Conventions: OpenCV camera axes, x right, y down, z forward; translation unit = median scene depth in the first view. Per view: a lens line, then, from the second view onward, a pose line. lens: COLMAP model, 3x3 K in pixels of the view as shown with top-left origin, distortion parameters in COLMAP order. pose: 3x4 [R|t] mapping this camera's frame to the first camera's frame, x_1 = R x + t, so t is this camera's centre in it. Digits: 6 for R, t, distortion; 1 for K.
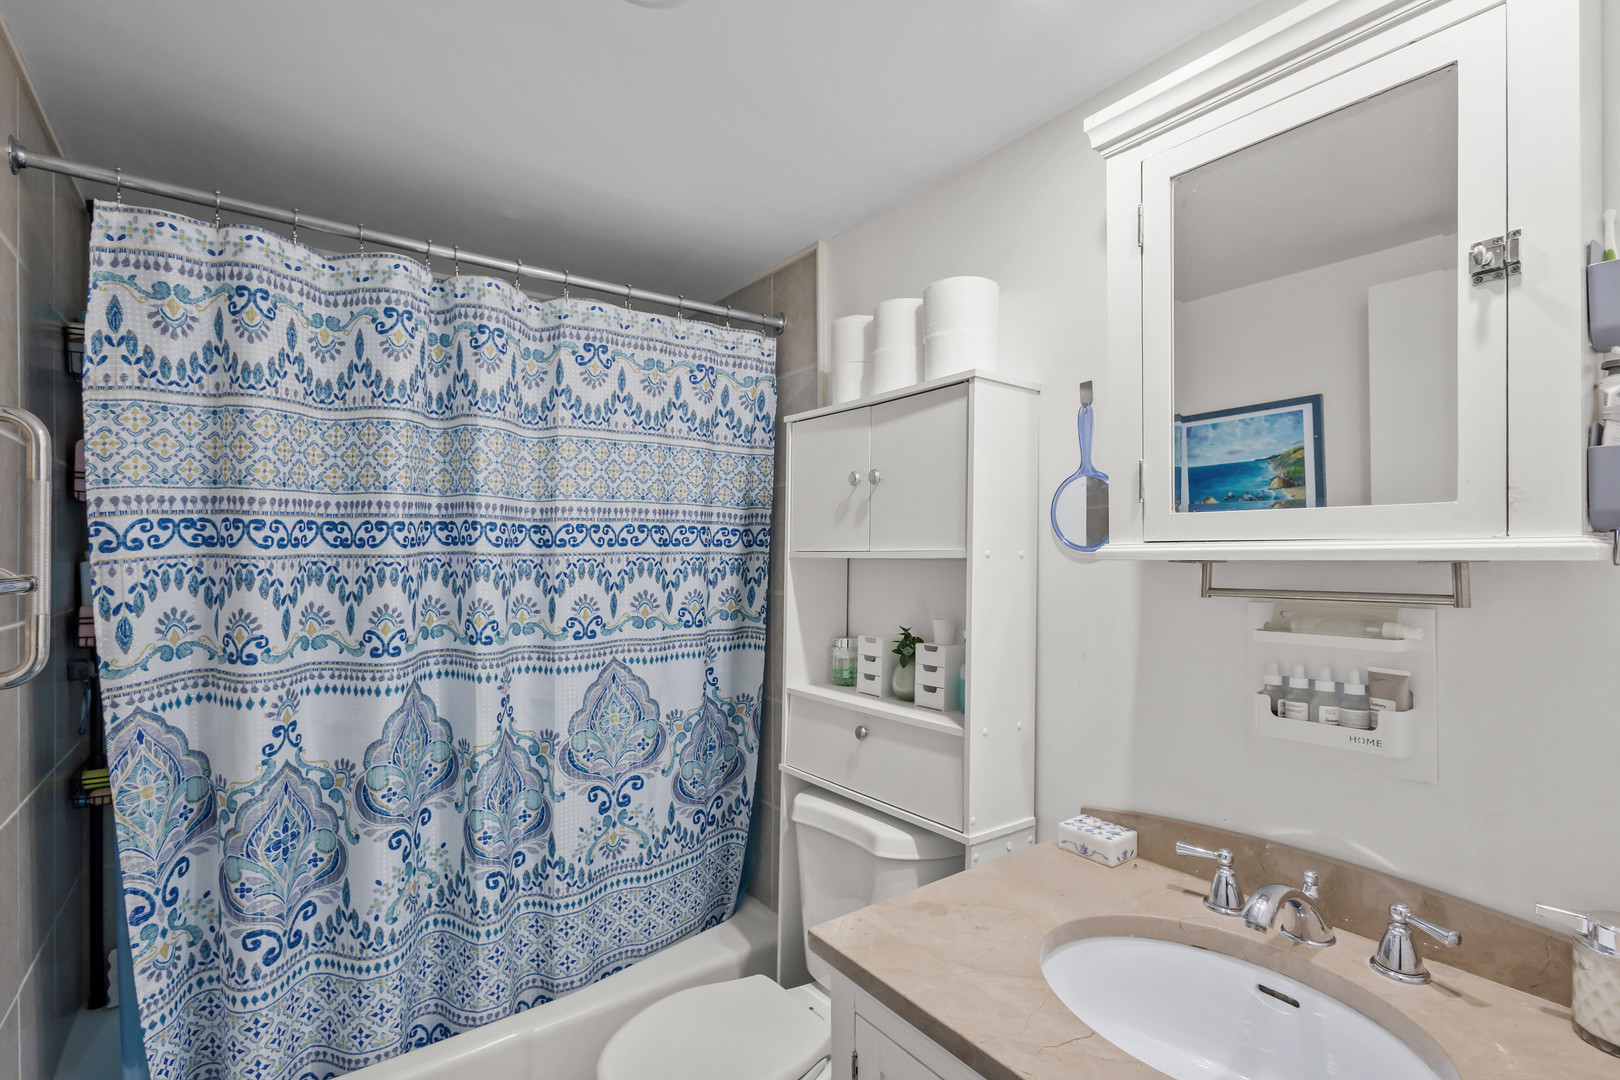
lens RADIAL K [[752.9, 0, 799.9], [0, 752.9, 541.2], [0, 0, 1]] dist [0.016513, 0.000113]
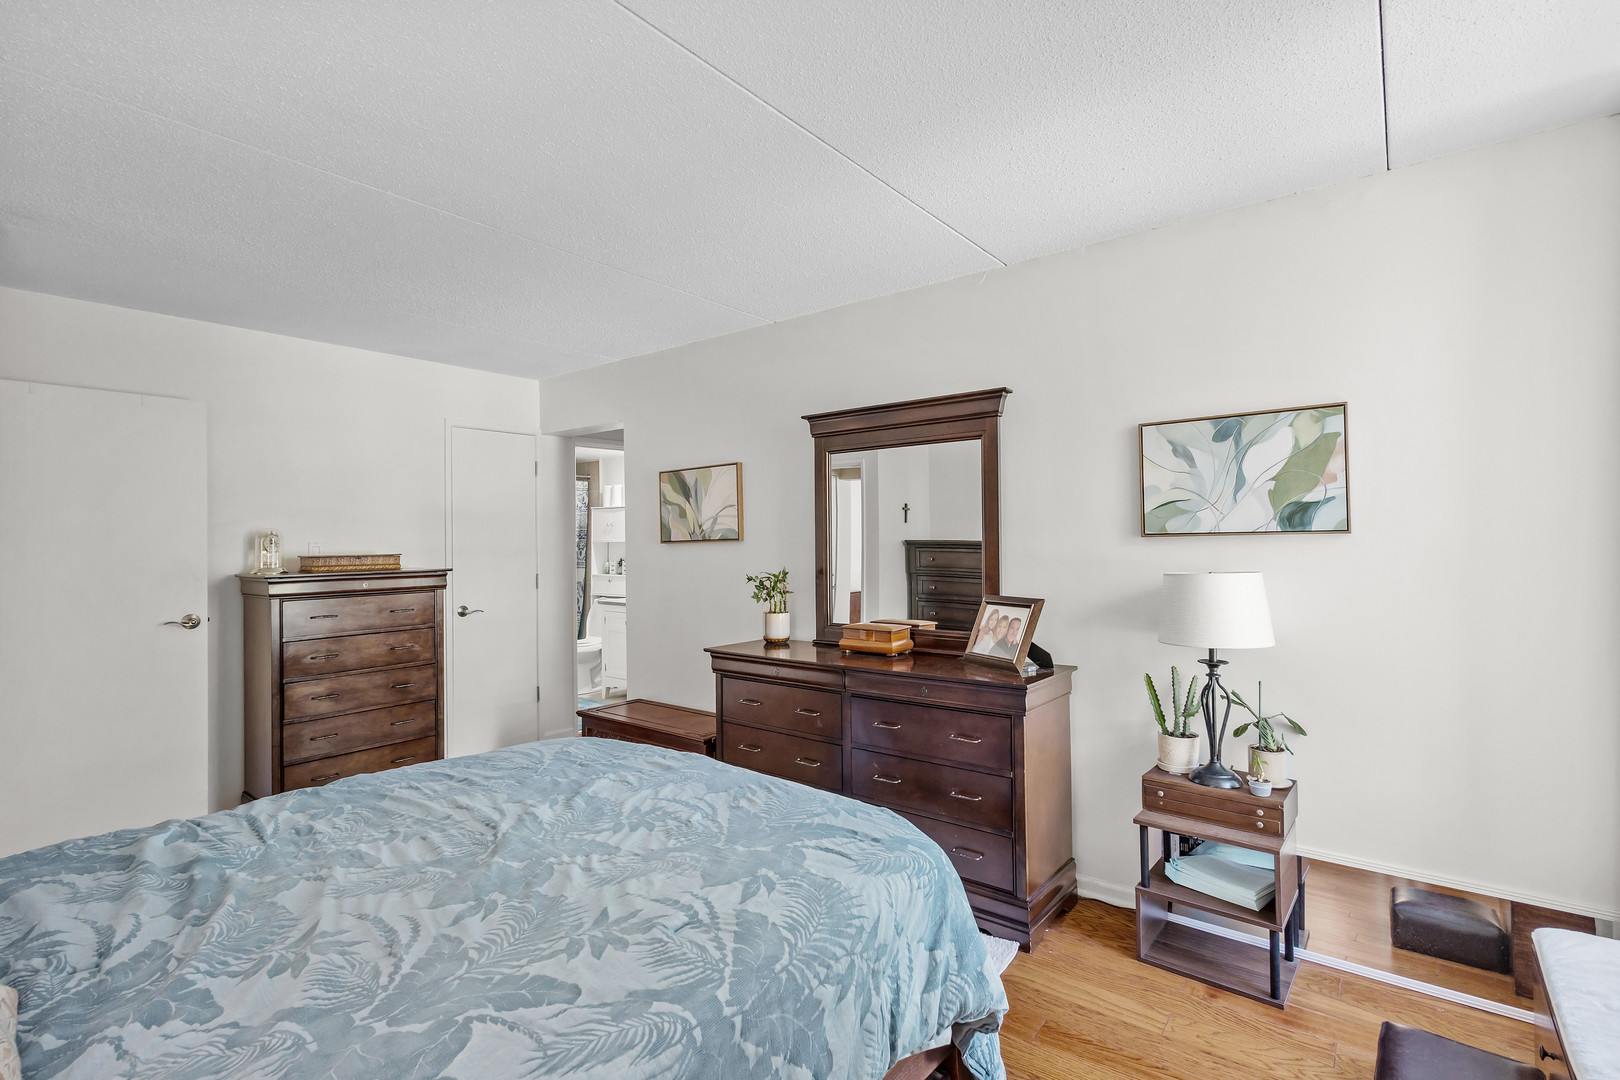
lens RADIAL K [[752.9, 0, 818.9], [0, 752.9, 537.1], [0, 0, 1]] dist [0.016513, 0.000113]
pose [[0.961095, -0.007804, 0.276107, 0.039048], [0.008394, 0.999964, -0.000955, 0.011438], [-0.276090, 0.003235, 0.961126, -3.327677]]
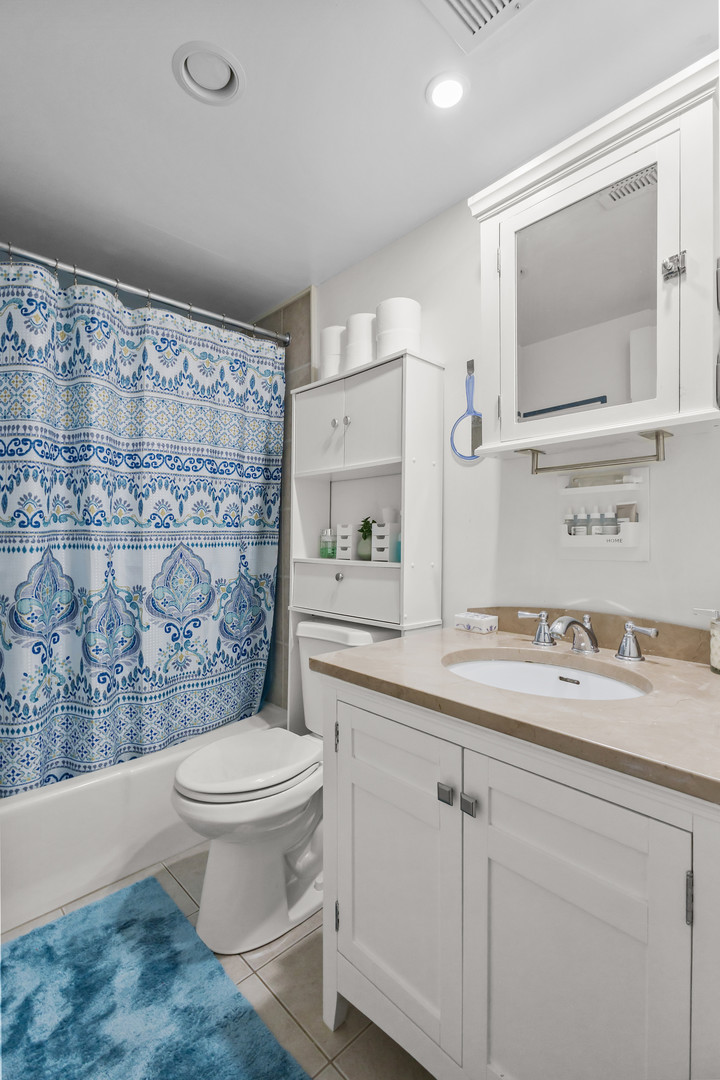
lens RADIAL K [[501.9, 0, 353.7], [0, 501.9, 544.5], [0, 0, 1]] dist [0.016513, 0.000113]
pose [[0.993309, -0.001655, 0.115478, -0.012537], [0.001540, 0.999998, 0.001087, 0.171173], [-0.115479, -0.000902, 0.993309, -0.084051]]
